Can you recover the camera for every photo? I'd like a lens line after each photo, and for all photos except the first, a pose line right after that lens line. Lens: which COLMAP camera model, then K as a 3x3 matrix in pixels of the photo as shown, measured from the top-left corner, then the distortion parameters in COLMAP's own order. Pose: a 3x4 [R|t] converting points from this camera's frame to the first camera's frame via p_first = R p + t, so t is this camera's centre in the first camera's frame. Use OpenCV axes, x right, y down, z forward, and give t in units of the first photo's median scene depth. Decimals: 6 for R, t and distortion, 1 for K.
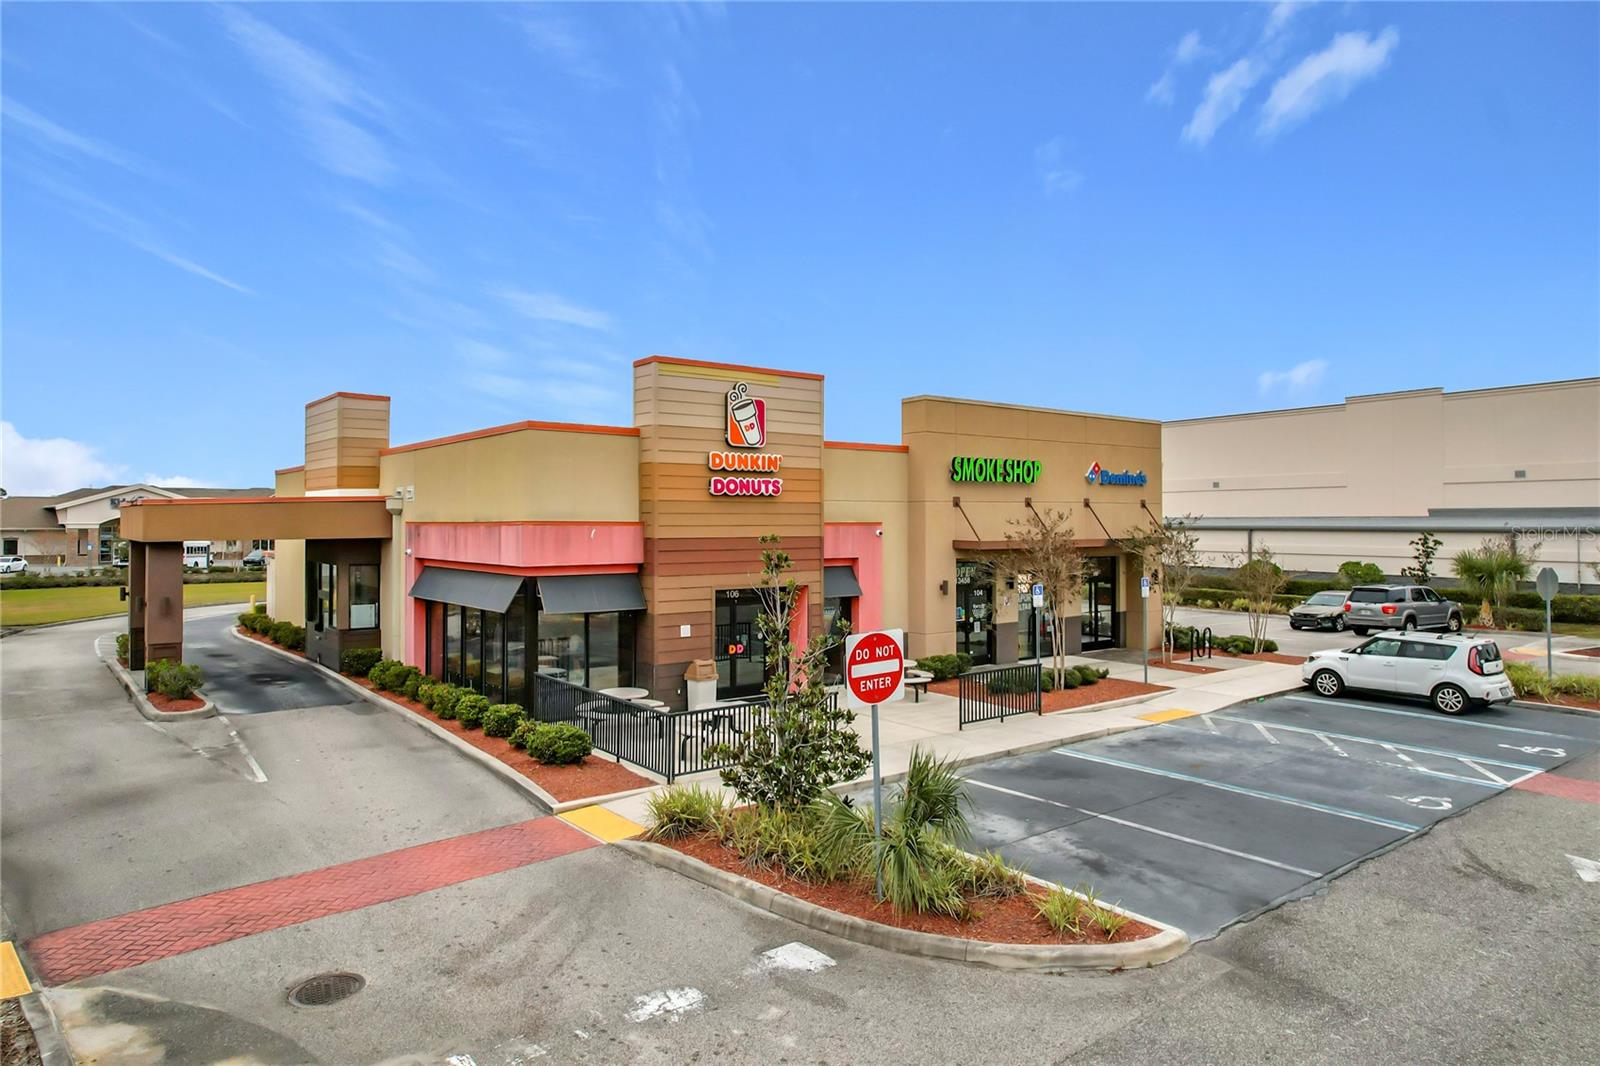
lens RADIAL K [[1000.8, 0, 791.8], [0, 1000.8, 503.2], [0, 0, 1]] dist [-0.051840, 0.054512]
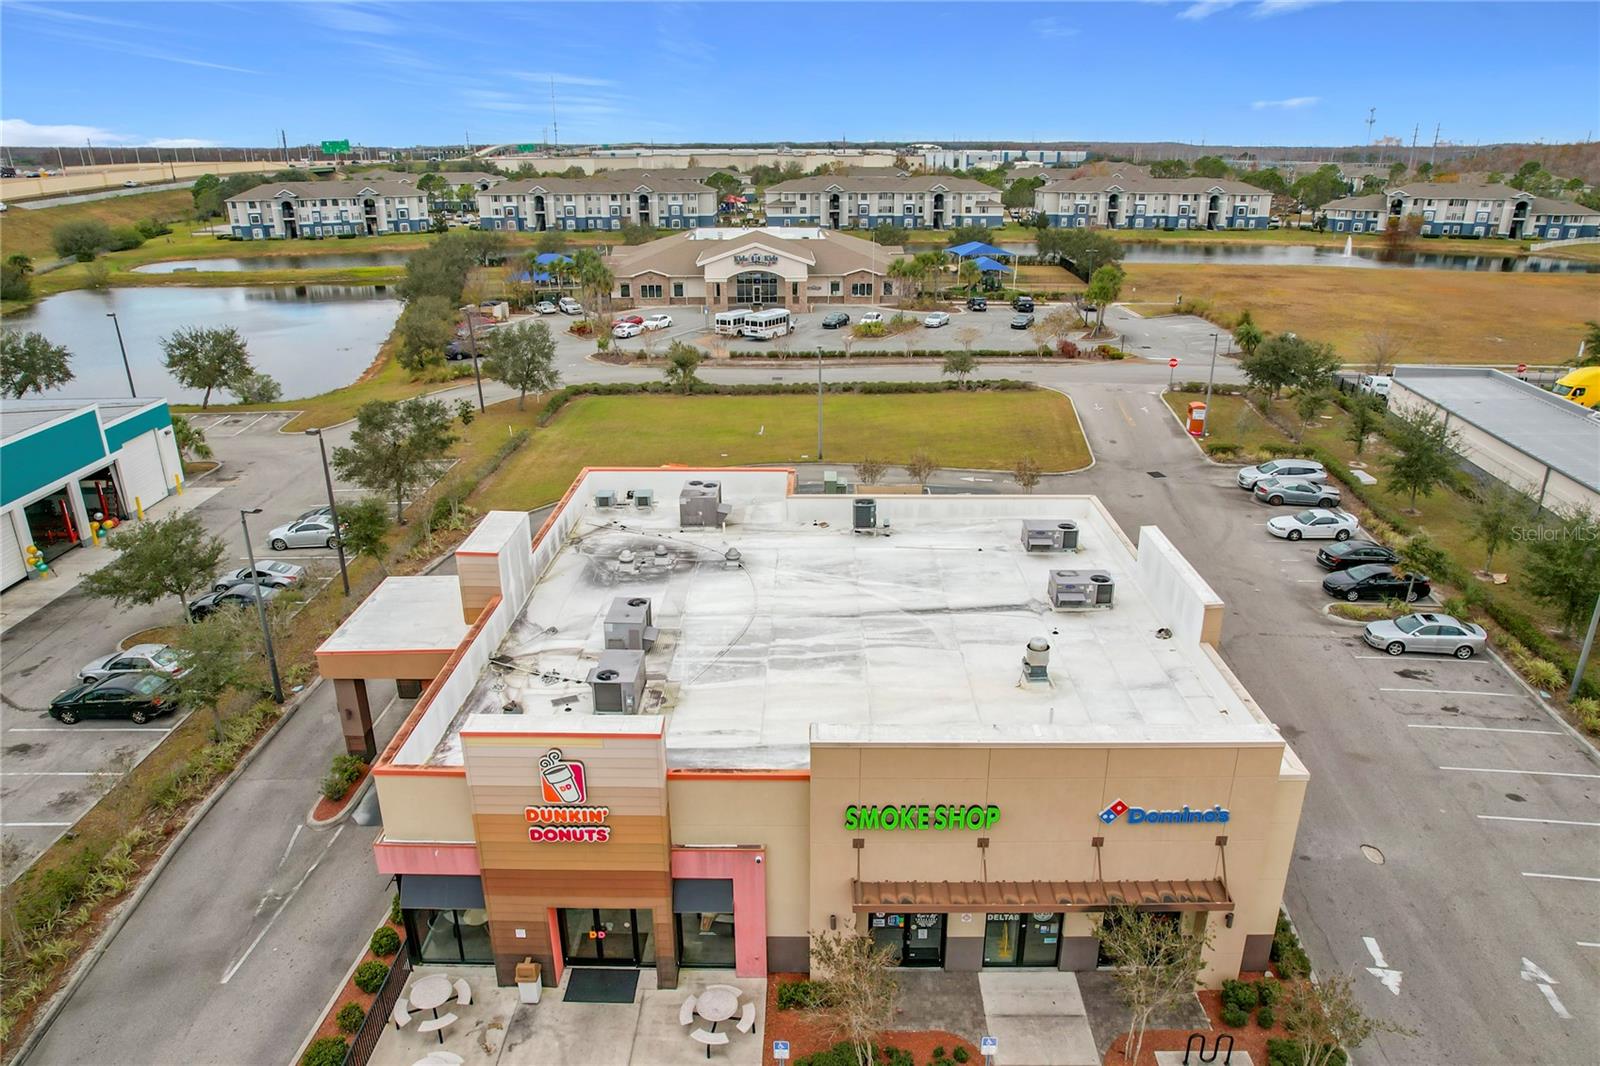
lens RADIAL K [[1040.1, 0, 802.4], [0, 1040.1, 534.5], [0, 0, 1]] dist [-0.083617, 0.071298]
pose [[0.785551, 0.220370, -0.578227, 0.669028], [0.013232, 0.928242, 0.371742, -0.672198], [0.618656, -0.299674, 0.726265, 0.426850]]
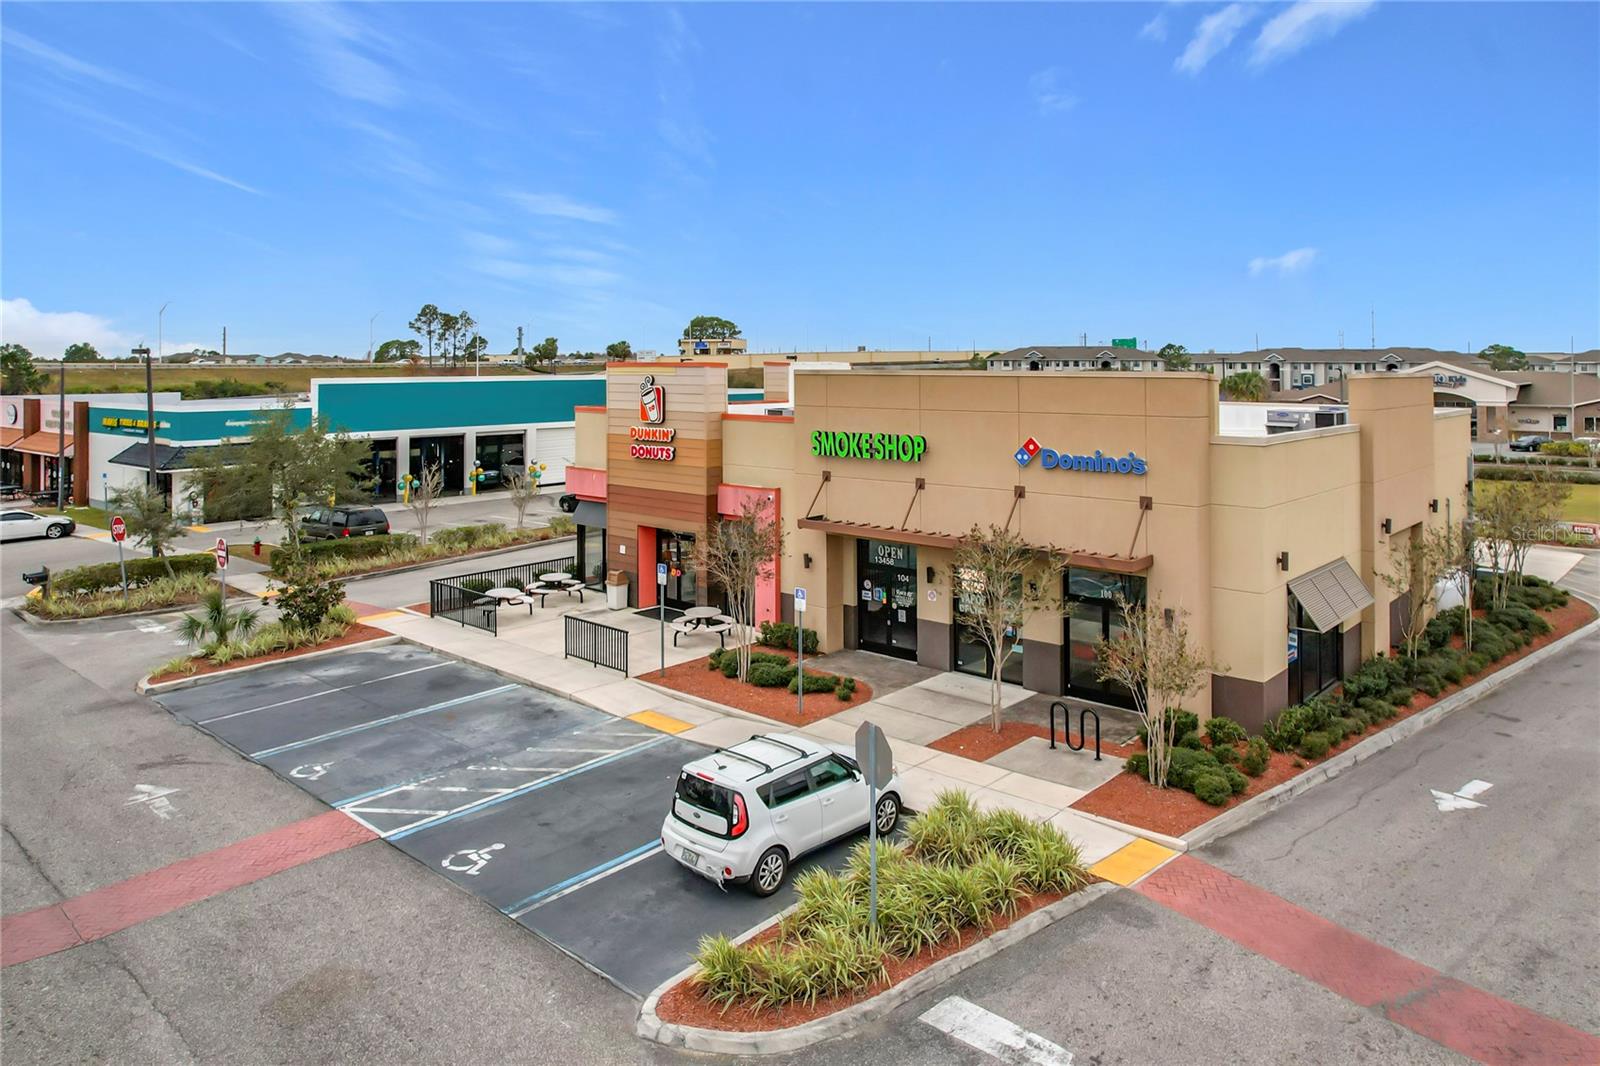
lens RADIAL K [[1067.6, 0, 796.6], [0, 1067.6, 387.3], [0, 0, 1]] dist [-0.009015, -0.001767]
pose [[0.180619, 0.015783, -0.983427, 1.322344], [0.015001, 0.999711, 0.018799, -0.120653], [0.983439, -0.018148, 0.180330, 0.877529]]
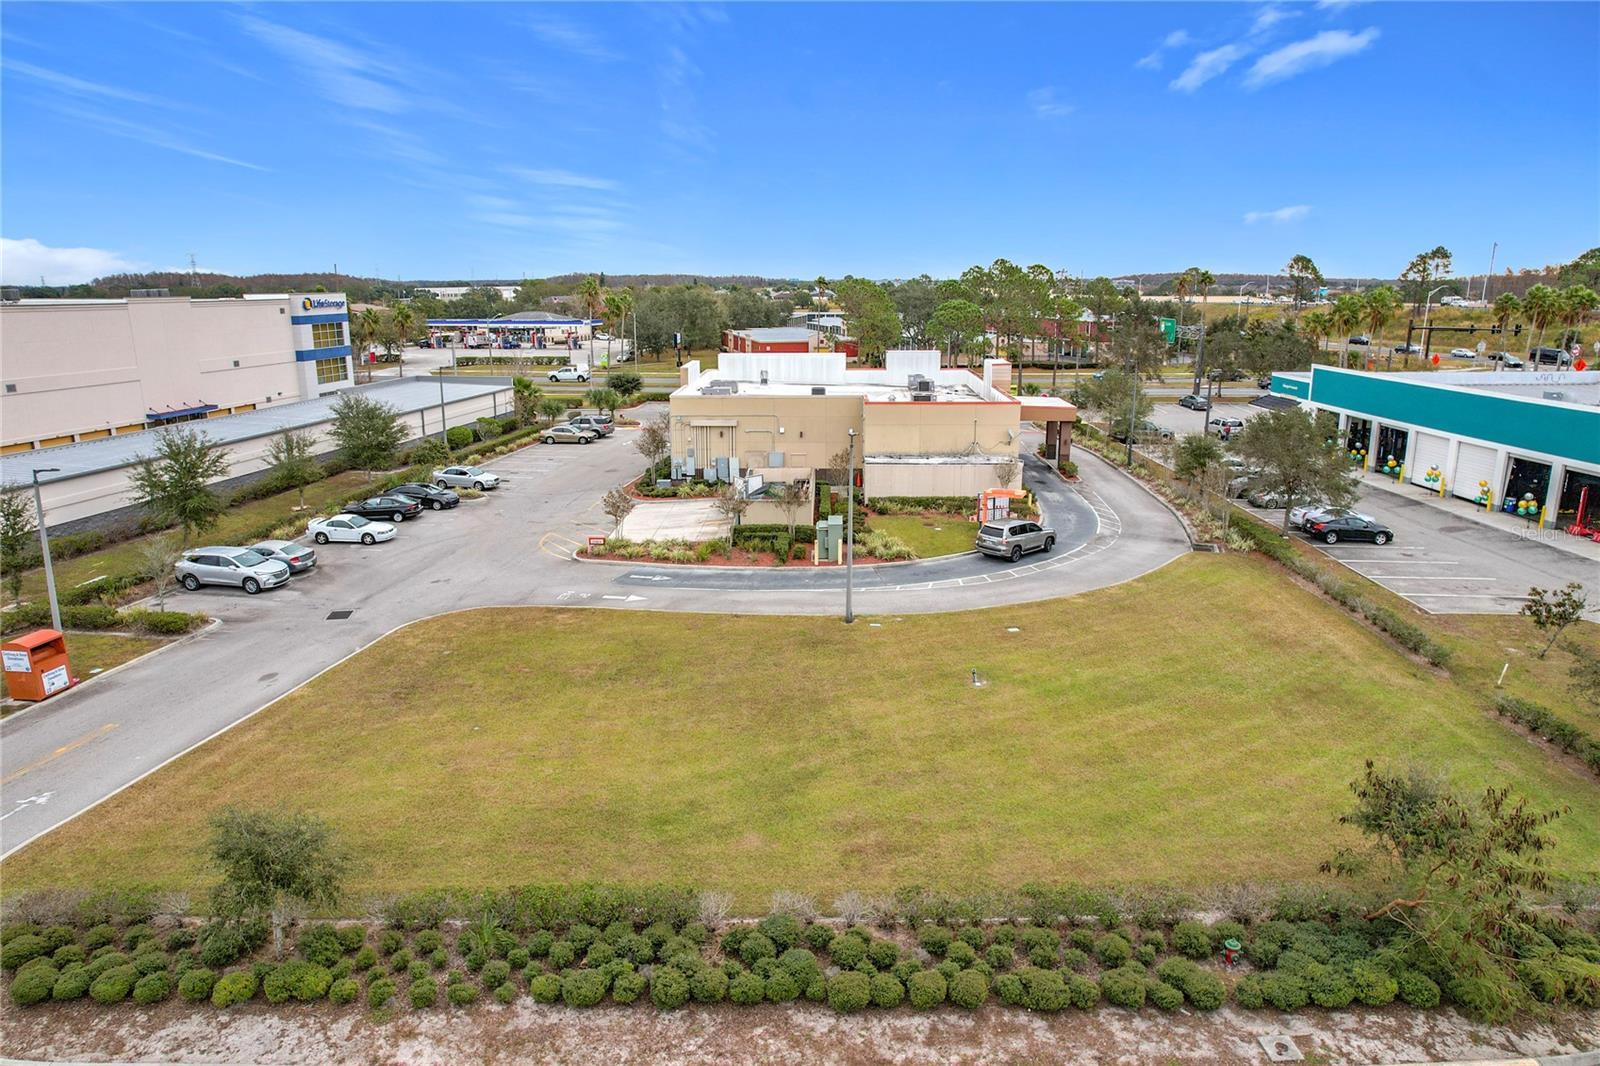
lens RADIAL K [[1021.9, 0, 804.2], [0, 1021.9, 526.5], [0, 0, 1]] dist [-0.070690, 0.066601]
pose [[-0.775881, -0.142748, 0.614518, -2.109026], [-0.007287, 0.976028, 0.217523, -0.307706], [-0.630838, 0.164294, -0.758321, 4.110010]]
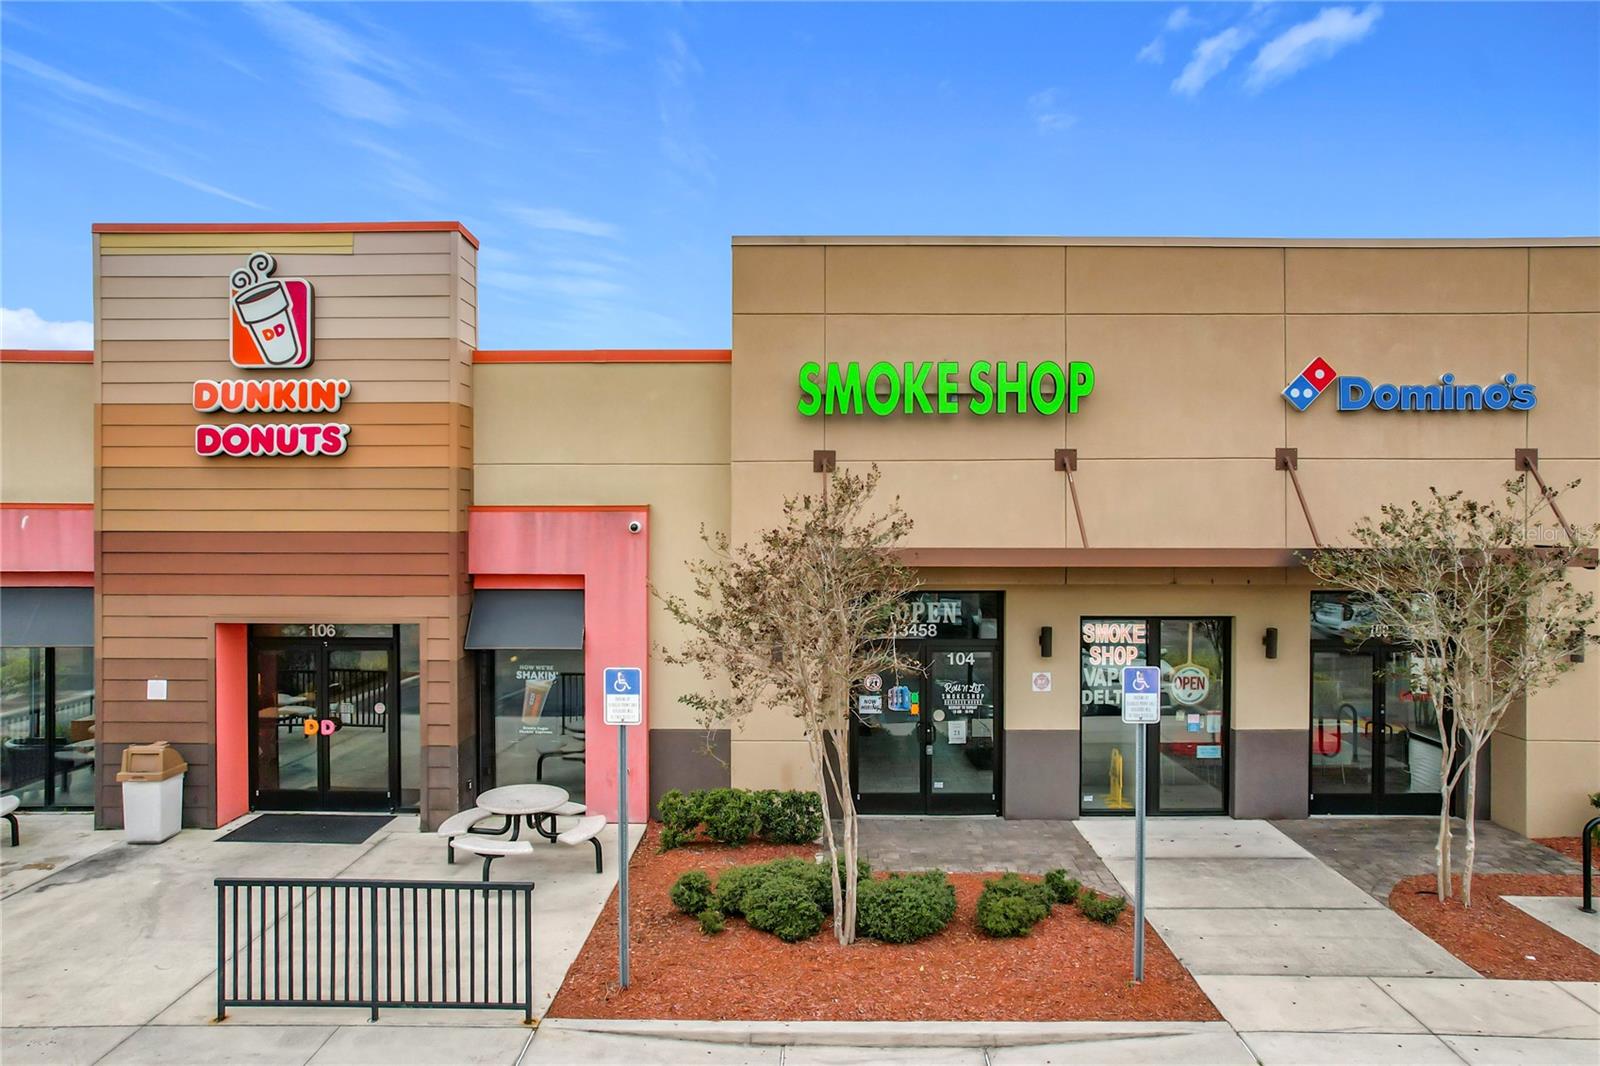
lens RADIAL K [[1033.4, 0, 806.1], [0, 1033.4, 532.5], [0, 0, 1]] dist [-0.064857, 0.078182]
pose [[0.786063, 0.006946, -0.618107, 0.506832], [0.009541, 0.999681, 0.023367, 0.022858], [0.618073, -0.024265, 0.785746, 0.692291]]
